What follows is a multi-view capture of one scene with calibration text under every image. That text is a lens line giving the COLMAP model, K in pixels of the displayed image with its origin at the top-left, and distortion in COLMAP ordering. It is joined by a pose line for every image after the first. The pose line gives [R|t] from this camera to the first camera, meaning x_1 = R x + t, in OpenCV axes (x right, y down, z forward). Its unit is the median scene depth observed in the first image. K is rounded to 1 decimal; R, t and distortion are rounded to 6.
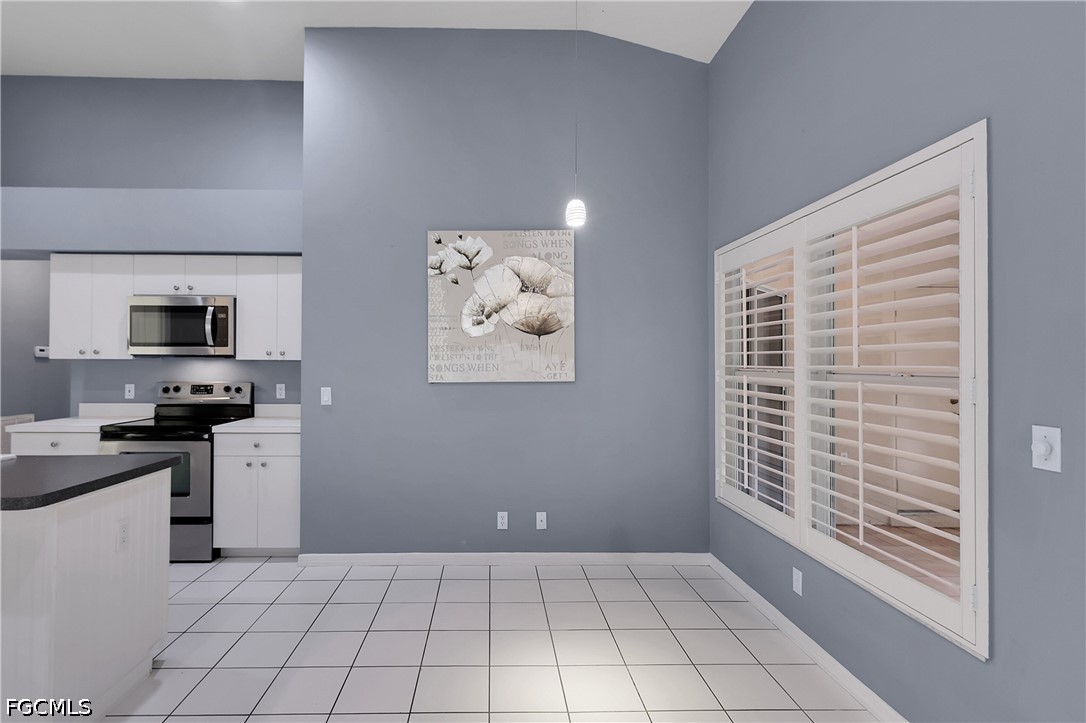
lens RADIAL K [[513.7, 0, 463.0], [0, 513.7, 358.5], [0, 0, 1]] dist [-0.000439, -0.000238]
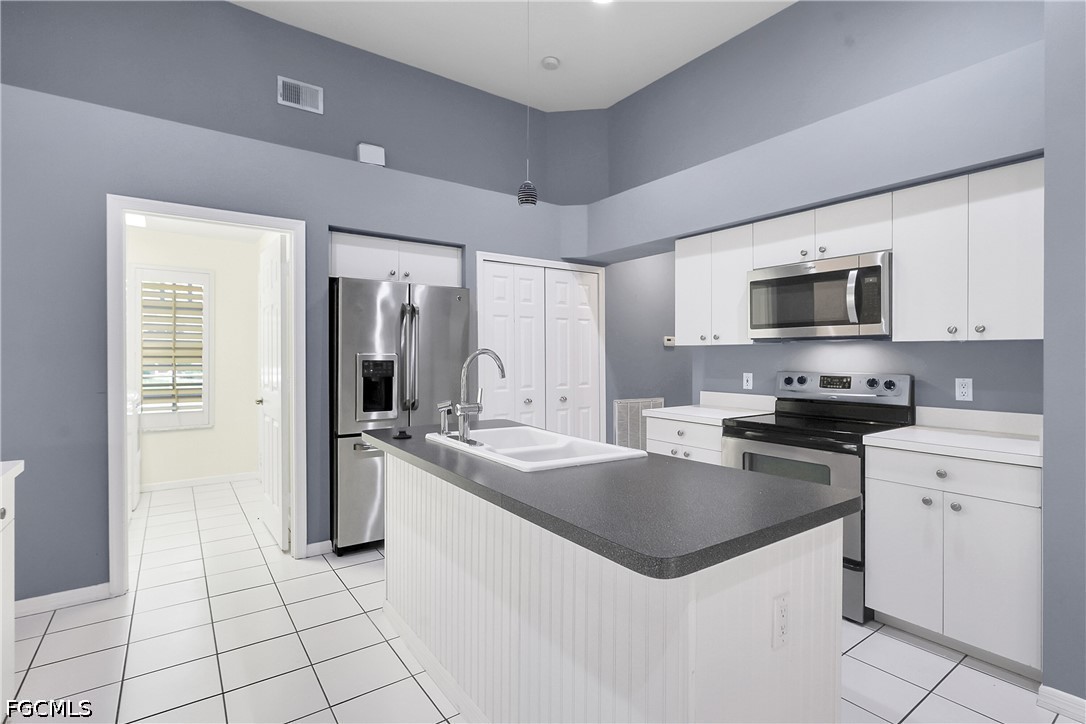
lens RADIAL K [[485.4, 0, 543.0], [0, 485.4, 362.0], [0, 0, 1]] dist [0.003267, 0.000332]
pose [[0.589533, 0.005571, -0.807725, -0.191213], [0.014289, 0.999748, 0.017324, 0.011980], [0.807618, -0.021754, 0.589305, 0.231543]]
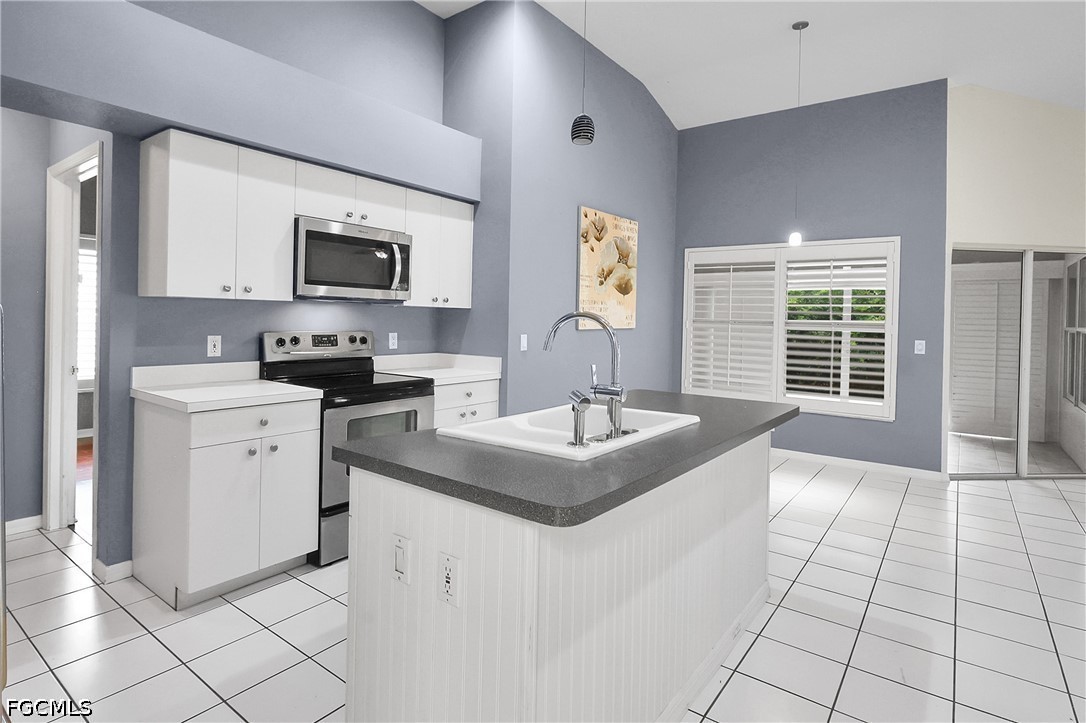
lens RADIAL K [[561.4, 0, 540.1], [0, 561.4, 321.1], [0, 0, 1]] dist [0.000045, -0.000341]
pose [[0.621688, 0.004330, 0.783253, -1.071816], [-0.028061, 0.999466, 0.016747, 0.006447], [-0.782762, -0.032390, 0.621478, 0.214182]]
